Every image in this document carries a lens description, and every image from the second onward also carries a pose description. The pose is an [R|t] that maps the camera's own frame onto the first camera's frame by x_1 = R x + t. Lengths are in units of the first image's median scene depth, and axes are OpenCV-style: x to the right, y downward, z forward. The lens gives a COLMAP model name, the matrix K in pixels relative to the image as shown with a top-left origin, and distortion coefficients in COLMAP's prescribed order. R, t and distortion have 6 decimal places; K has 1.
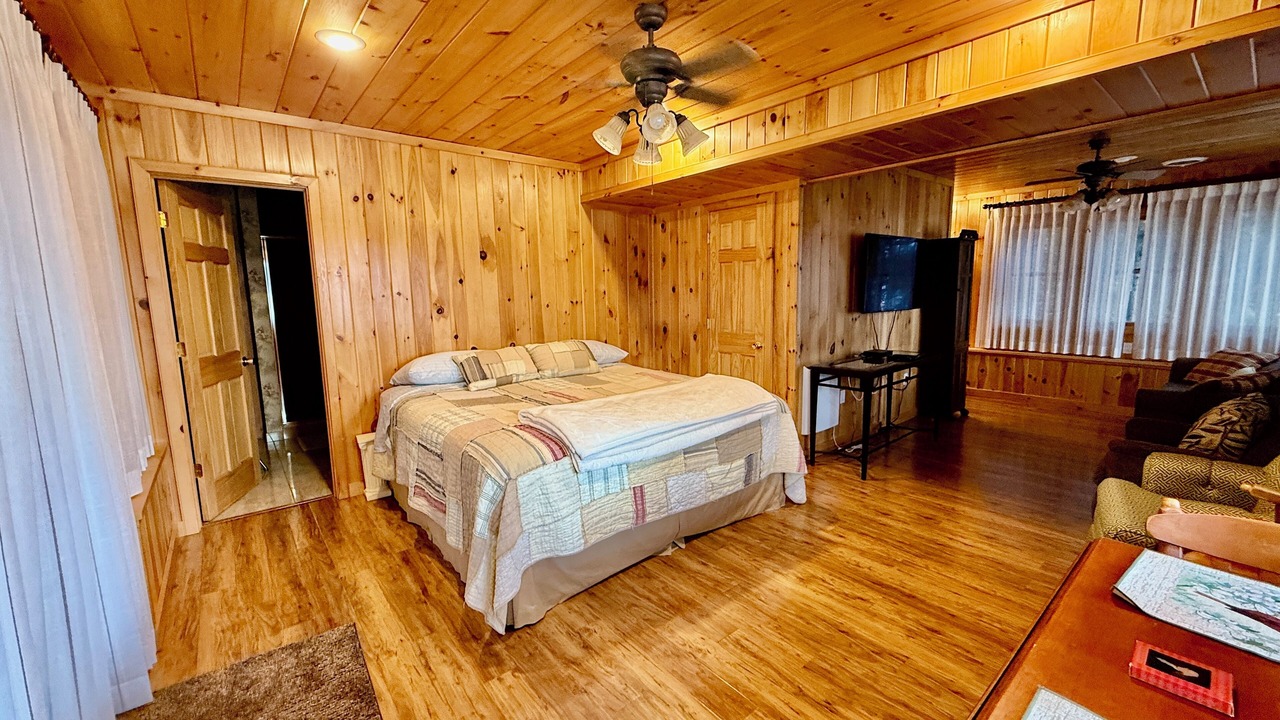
lens RADIAL K [[515.2, 0, 638.0], [0, 515.2, 359.4], [0, 0, 1]] dist [-0.001528, 0.000105]
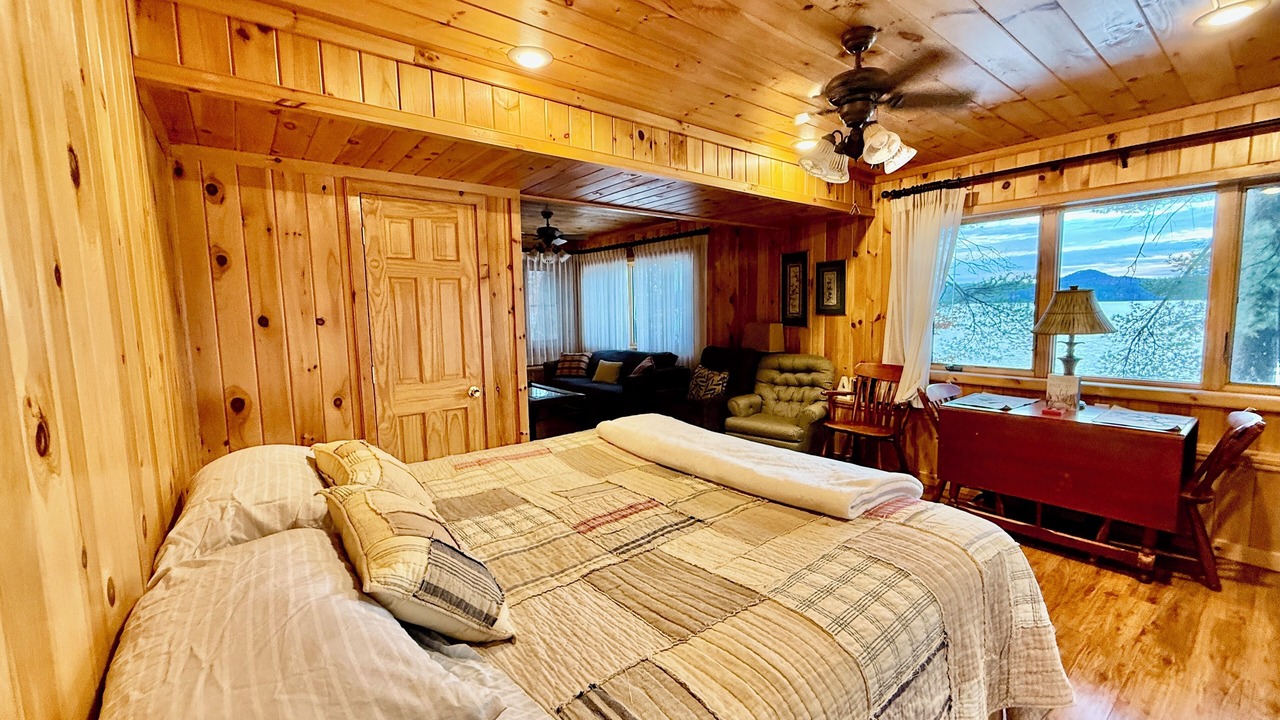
lens RADIAL K [[515.2, 0, 635.3], [0, 515.2, 360.8], [0, 0, 1]] dist [-0.001528, 0.000105]
pose [[0.010078, -0.088343, 0.996039, -0.547298], [0.155254, 0.984149, 0.085717, -0.105247], [-0.987823, 0.153775, 0.023633, 0.790370]]
